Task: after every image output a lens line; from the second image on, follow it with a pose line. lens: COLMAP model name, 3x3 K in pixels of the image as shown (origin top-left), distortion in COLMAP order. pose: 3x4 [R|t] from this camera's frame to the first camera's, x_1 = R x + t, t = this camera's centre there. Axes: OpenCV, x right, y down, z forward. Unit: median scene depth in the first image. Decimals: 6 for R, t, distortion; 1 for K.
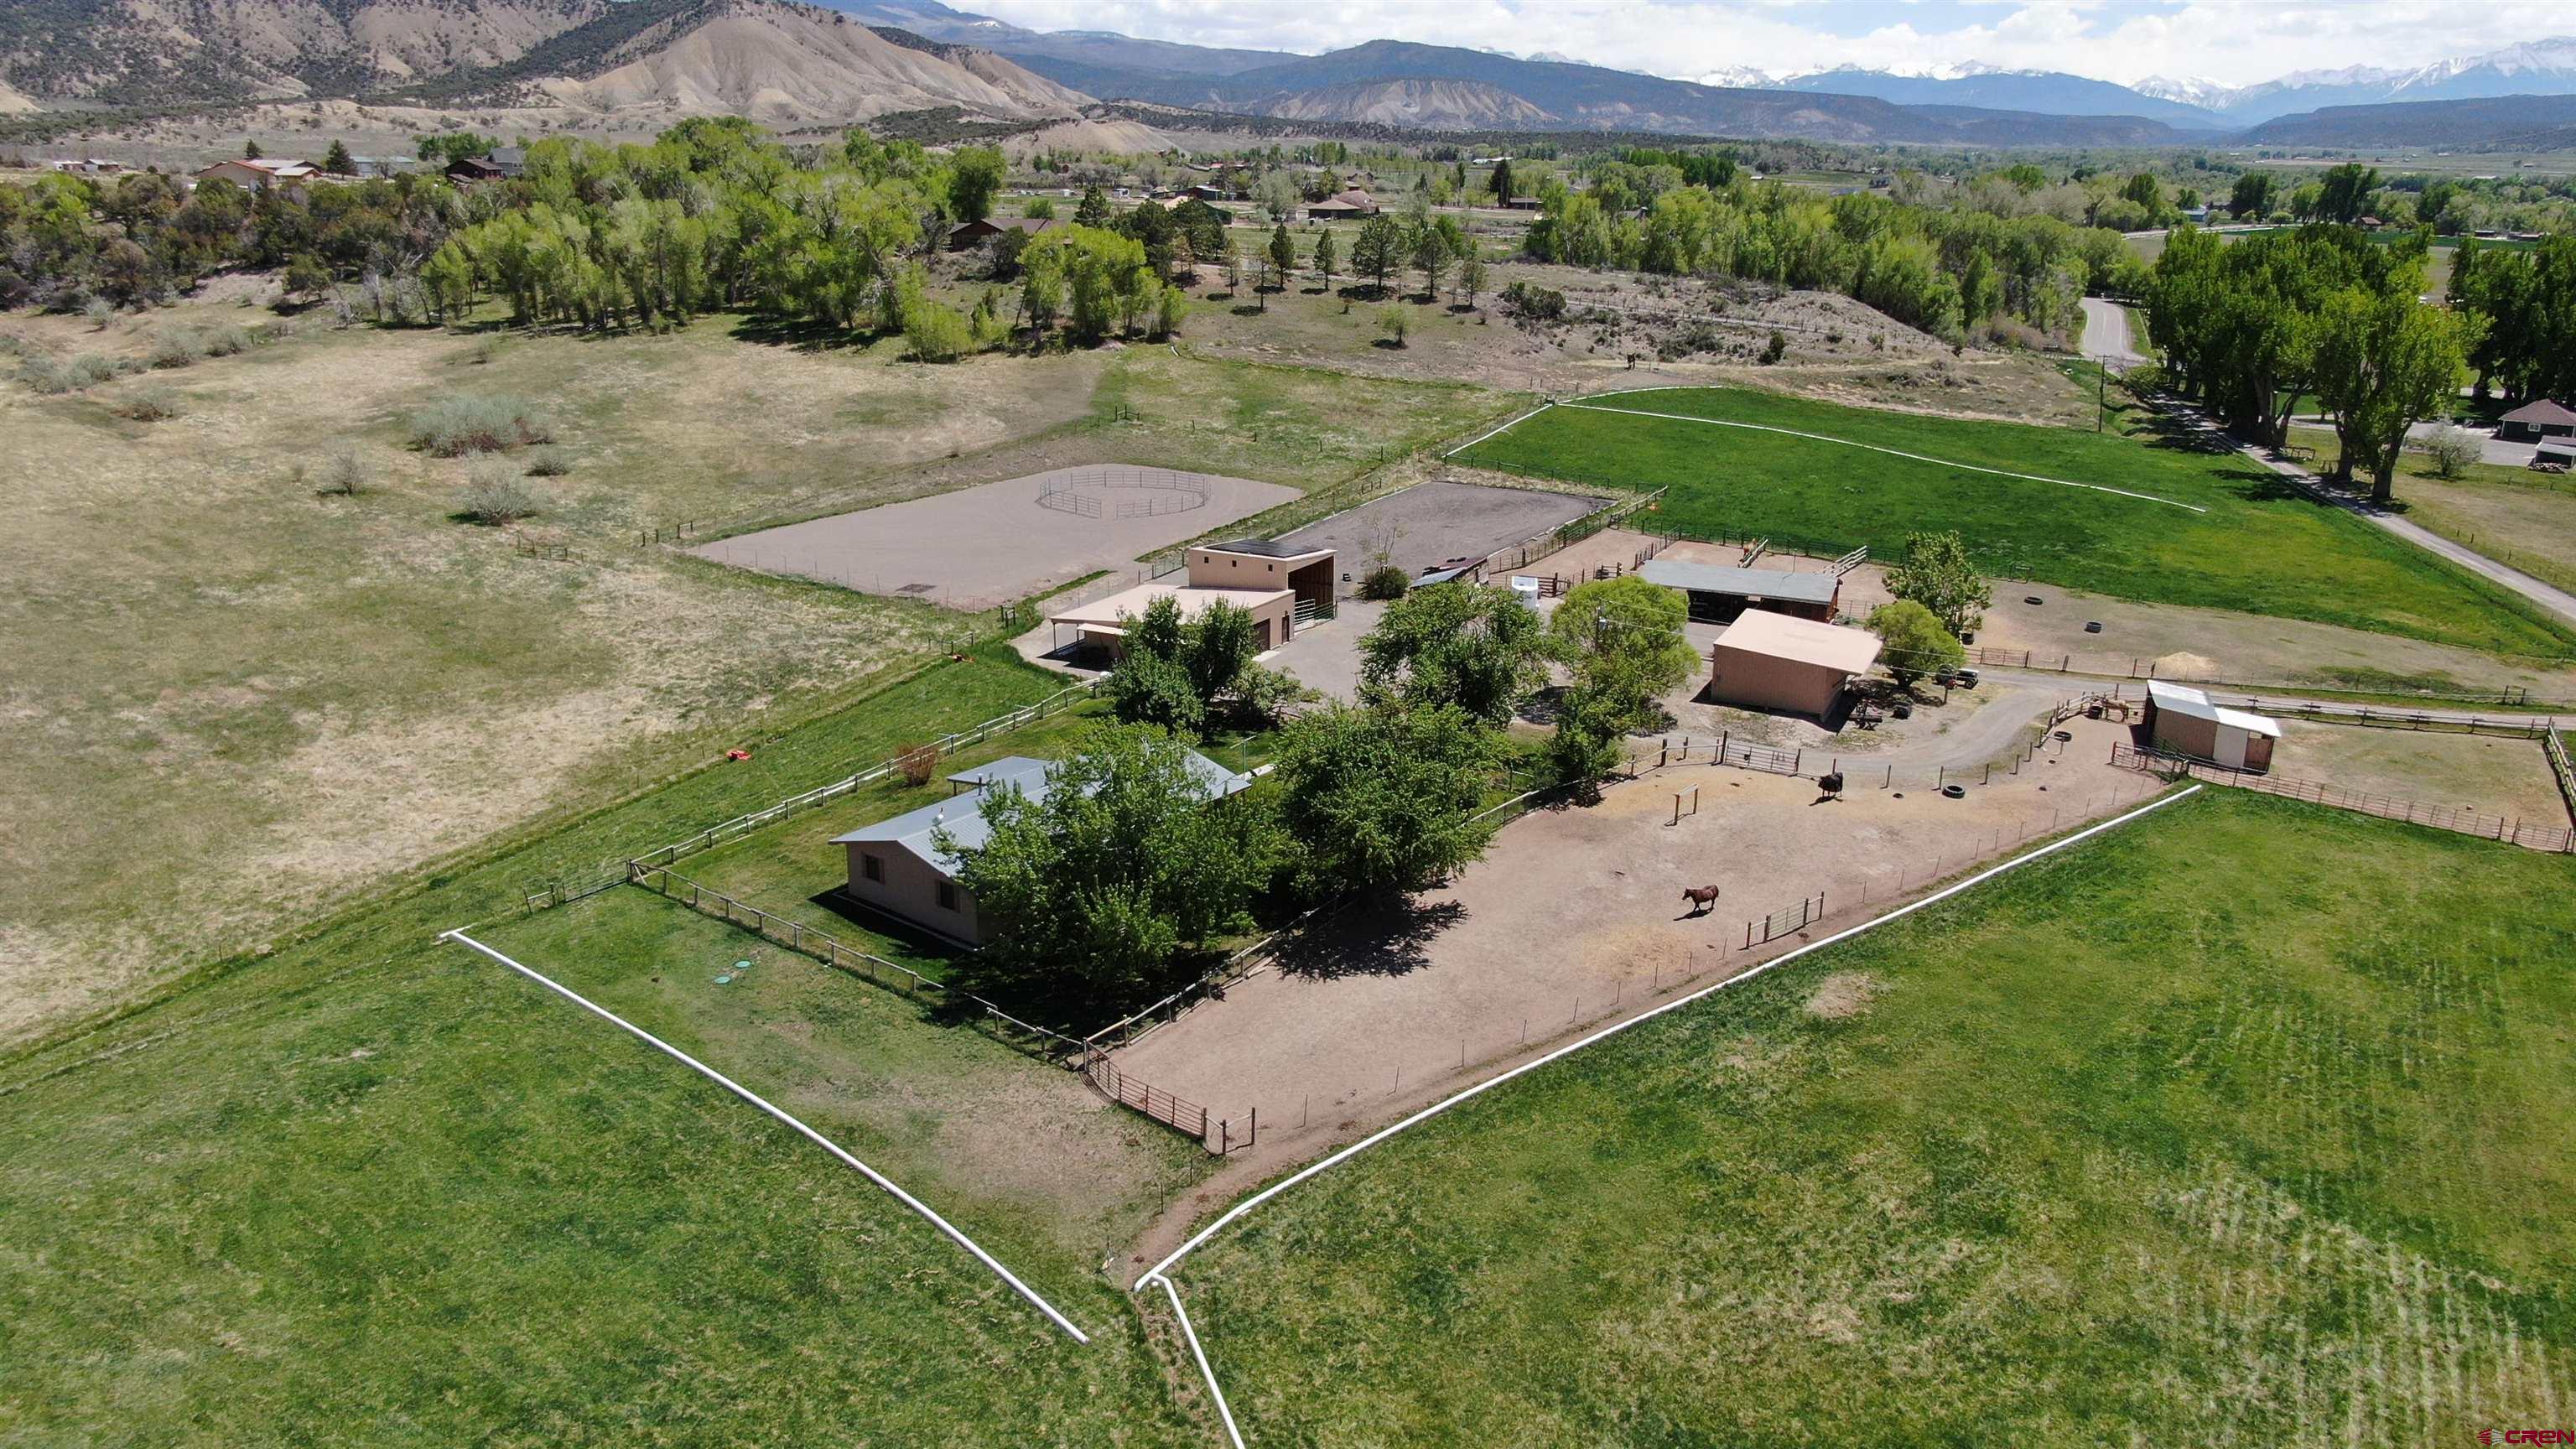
lens RADIAL K [[1840.5, 0, 1297.2], [0, 1840.5, 738.0], [0, 0, 1]] dist [-0.017592, 0.008067]
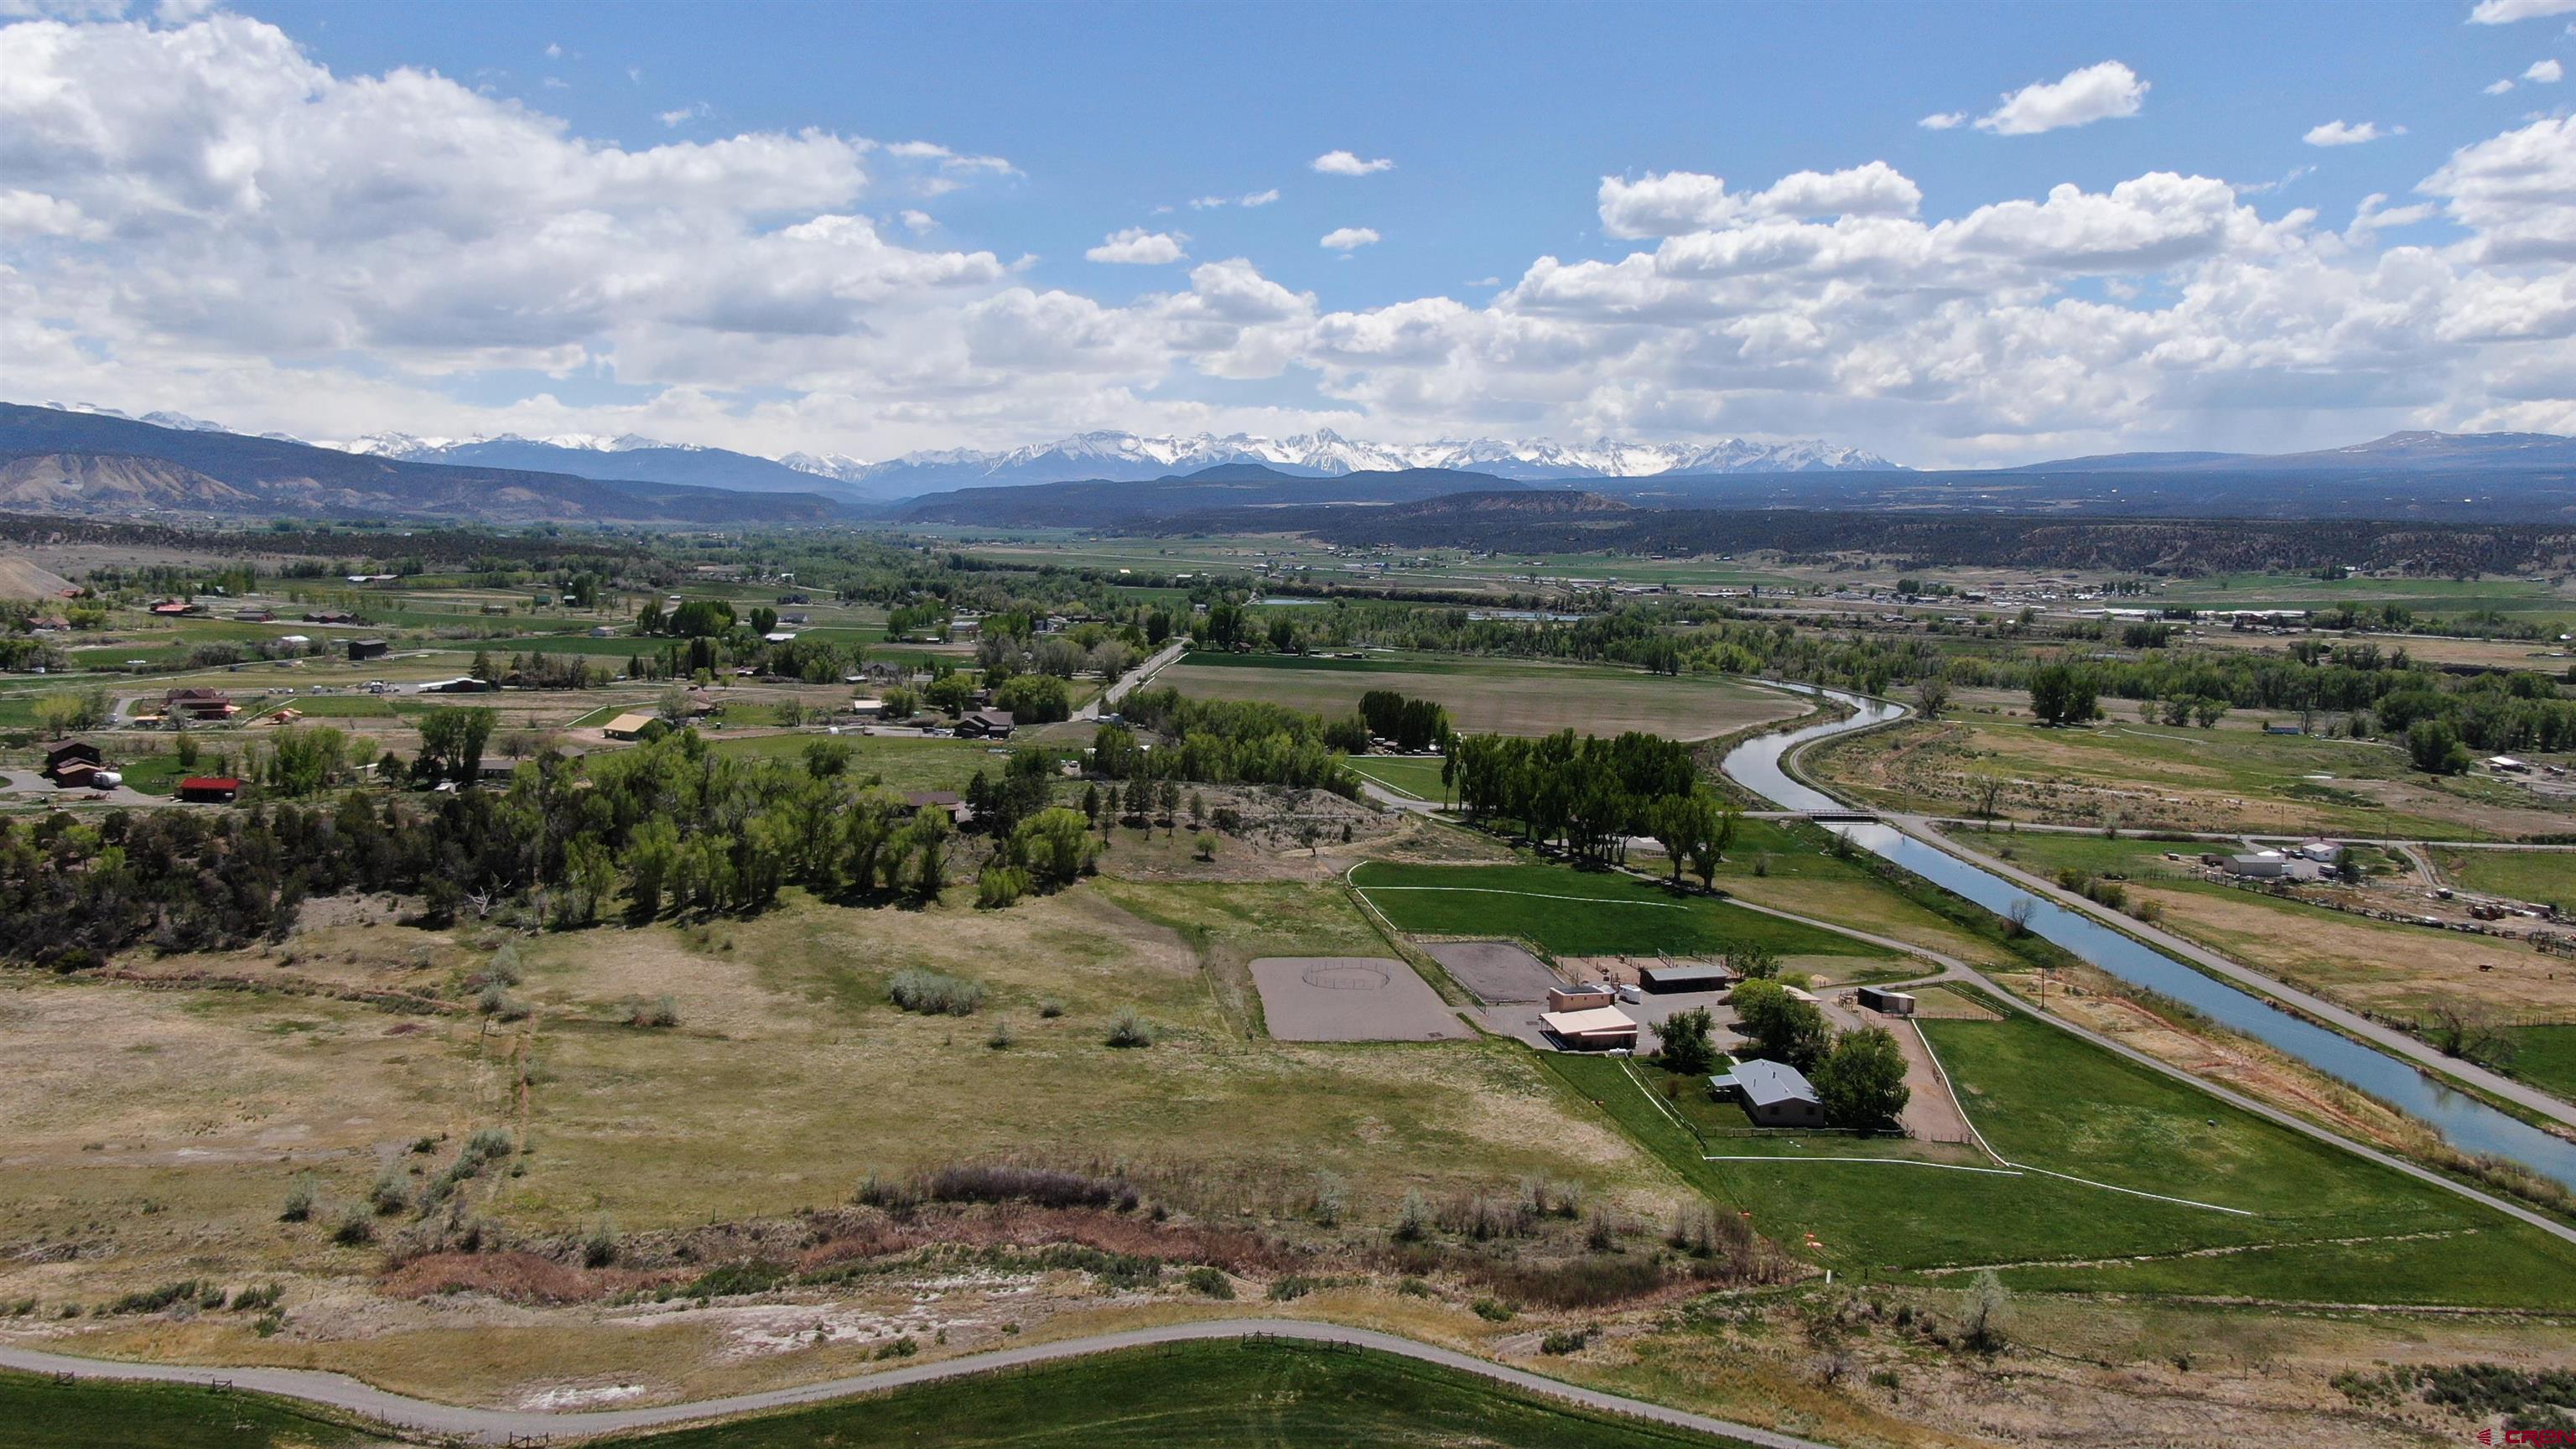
lens RADIAL K [[1840.5, 0, 1301.0], [0, 1840.5, 731.3], [0, 0, 1]] dist [-0.017592, 0.008067]
pose [[0.775991, -0.065768, 0.627306, -1.550192], [0.184851, 0.974593, -0.126487, -0.173029], [-0.603049, 0.214111, 0.768432, -0.577303]]
